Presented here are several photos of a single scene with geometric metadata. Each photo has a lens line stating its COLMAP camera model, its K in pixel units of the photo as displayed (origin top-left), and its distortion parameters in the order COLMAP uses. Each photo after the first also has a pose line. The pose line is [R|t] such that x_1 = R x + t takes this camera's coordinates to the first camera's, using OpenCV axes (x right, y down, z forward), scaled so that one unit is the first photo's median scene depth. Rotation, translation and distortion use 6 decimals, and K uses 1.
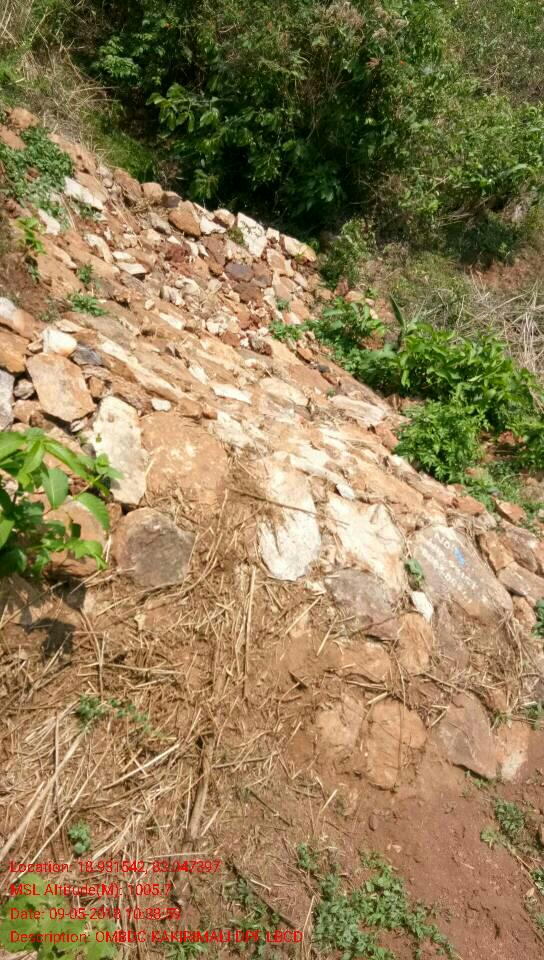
lens RADIAL K [[761.7, 0, 272.6], [0, 761.7, 474.7], [0, 0, 1]] dist [0.051510, -0.006142]
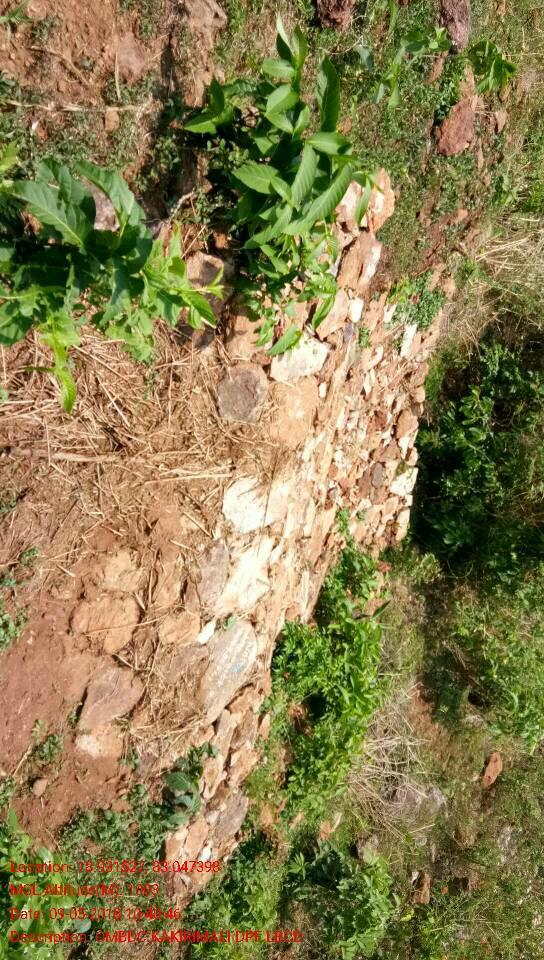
lens RADIAL K [[761.7, 0, 272.6], [0, 761.7, 474.7], [0, 0, 1]] dist [0.051510, -0.006142]
pose [[0.242042, 0.960679, -0.136054, 0.089479], [-0.953162, 0.209214, -0.218430, 0.175205], [-0.181377, 0.182551, 0.966322, -0.157689]]
